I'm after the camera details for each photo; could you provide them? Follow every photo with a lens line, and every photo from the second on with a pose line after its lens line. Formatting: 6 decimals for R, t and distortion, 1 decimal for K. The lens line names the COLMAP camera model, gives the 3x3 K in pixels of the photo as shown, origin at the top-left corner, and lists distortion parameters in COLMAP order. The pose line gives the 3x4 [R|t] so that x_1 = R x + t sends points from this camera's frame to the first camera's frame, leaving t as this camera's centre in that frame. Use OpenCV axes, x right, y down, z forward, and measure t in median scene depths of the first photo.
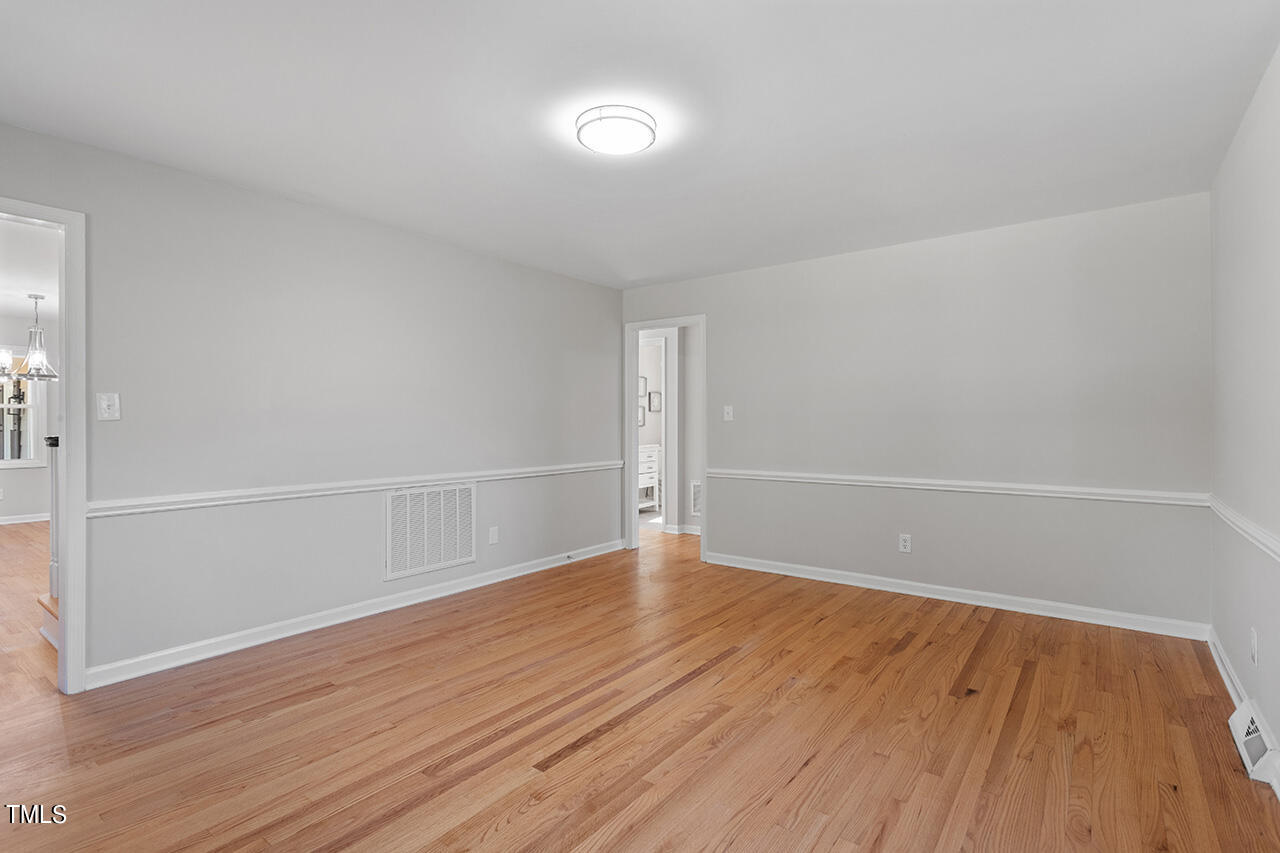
lens RADIAL K [[624.4, 0, 644.5], [0, 624.4, 432.5], [0, 0, 1]] dist [0.002929, -0.000567]
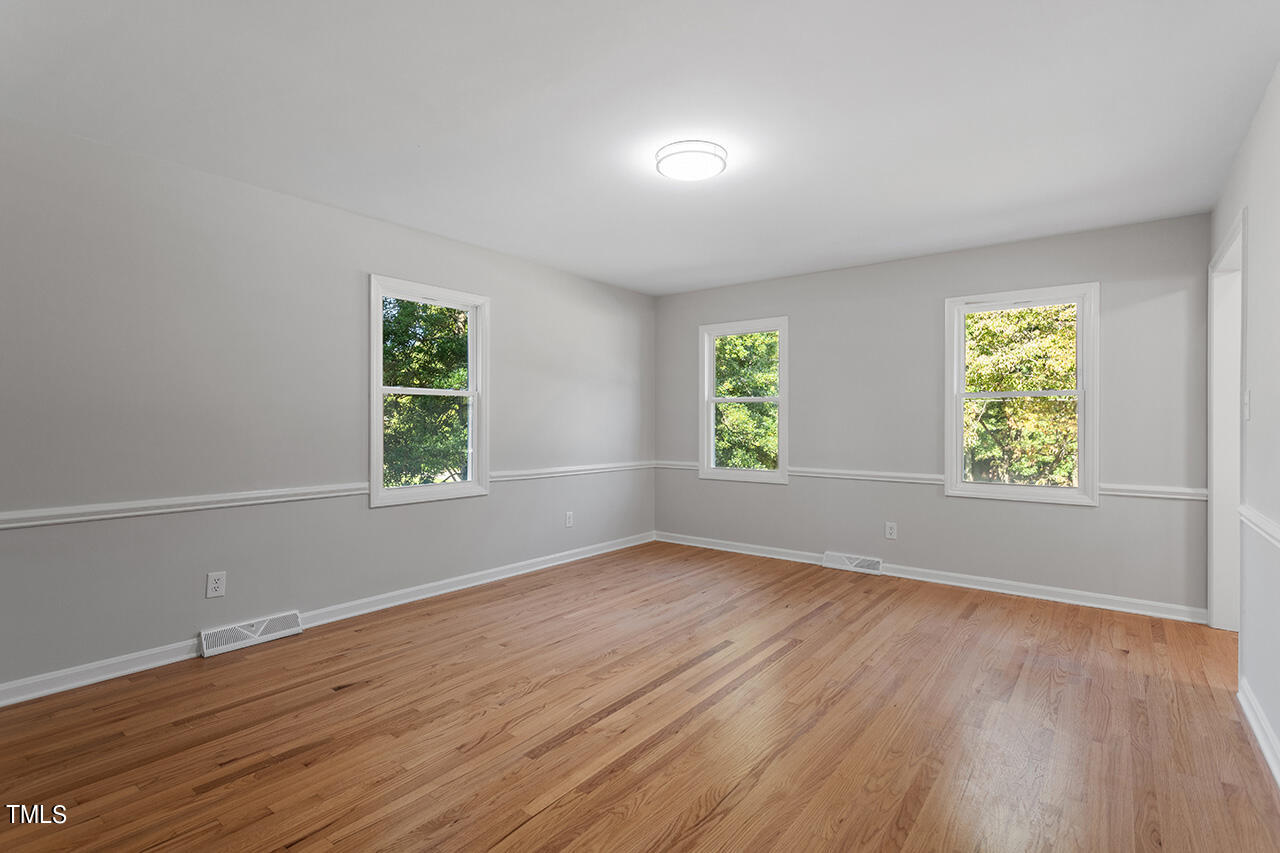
lens RADIAL K [[614.8, 0, 640.0], [0, 614.8, 426.5], [0, 0, 1]] dist [0.000813, -0.000095]
pose [[-0.999823, -0.002265, 0.018664, 0.024290], [-0.001865, 0.999769, 0.021409, -0.028977], [-0.018709, 0.021371, -0.999597, 2.046427]]
